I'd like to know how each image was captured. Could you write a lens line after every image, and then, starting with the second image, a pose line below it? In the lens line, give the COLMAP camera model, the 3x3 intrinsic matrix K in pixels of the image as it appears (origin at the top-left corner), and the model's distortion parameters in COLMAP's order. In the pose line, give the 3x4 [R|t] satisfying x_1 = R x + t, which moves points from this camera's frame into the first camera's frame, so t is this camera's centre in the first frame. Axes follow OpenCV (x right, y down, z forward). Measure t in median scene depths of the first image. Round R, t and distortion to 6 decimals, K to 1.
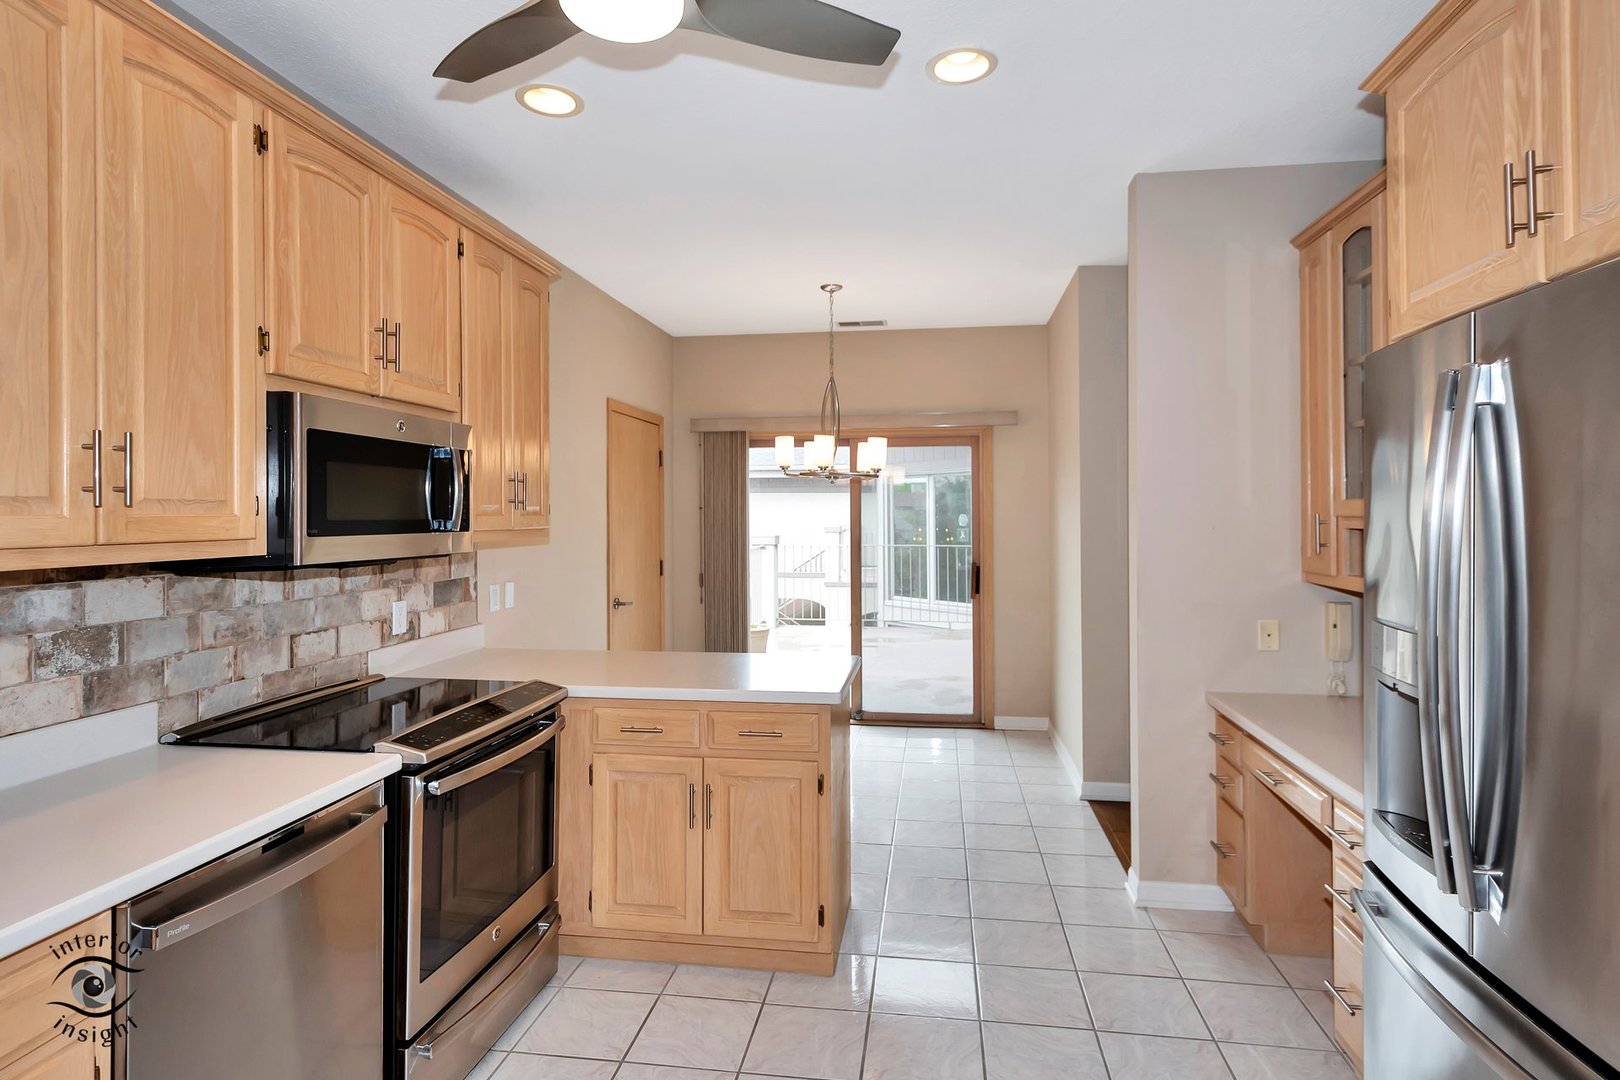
lens RADIAL K [[850.6, 0, 791.6], [0, 850.6, 512.5], [0, 0, 1]] dist [0.019068, -0.002347]
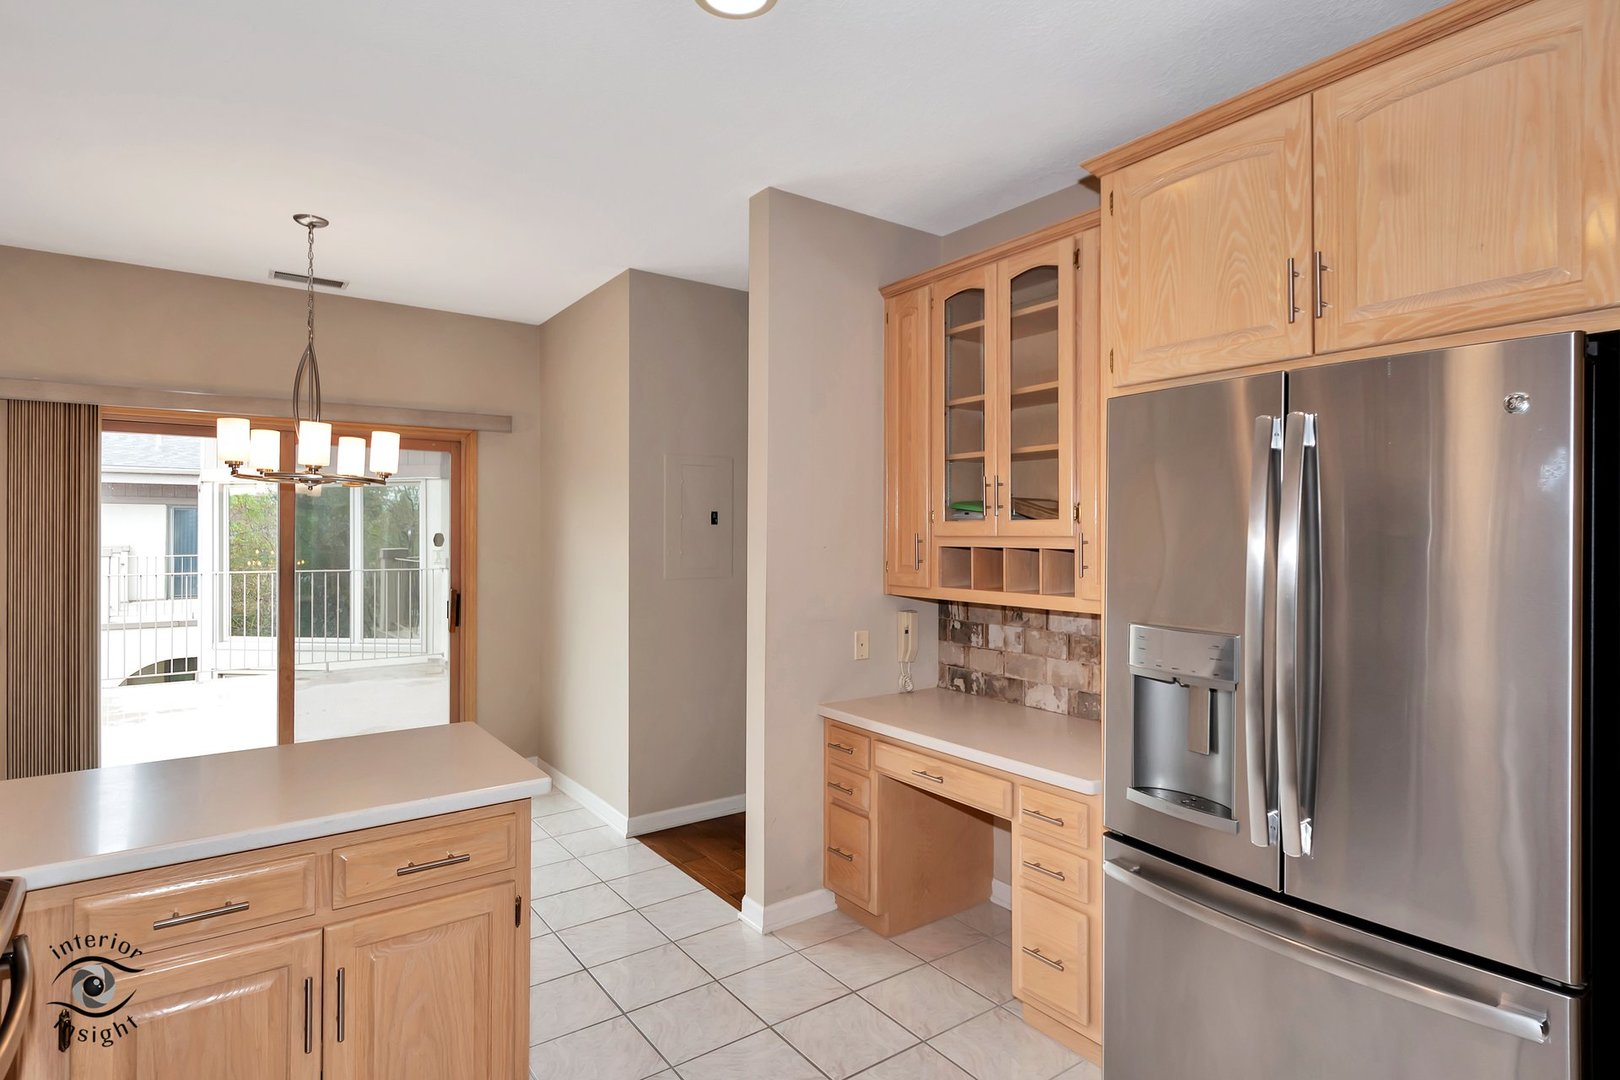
lens RADIAL K [[850.6, 0, 810.6], [0, 850.6, 534.9], [0, 0, 1]] dist [0.019068, -0.002347]
pose [[0.710628, 0.002130, 0.703565, -0.252505], [-0.004576, 0.999988, 0.001594, 0.001400], [-0.703553, -0.004352, 0.710629, 0.273896]]
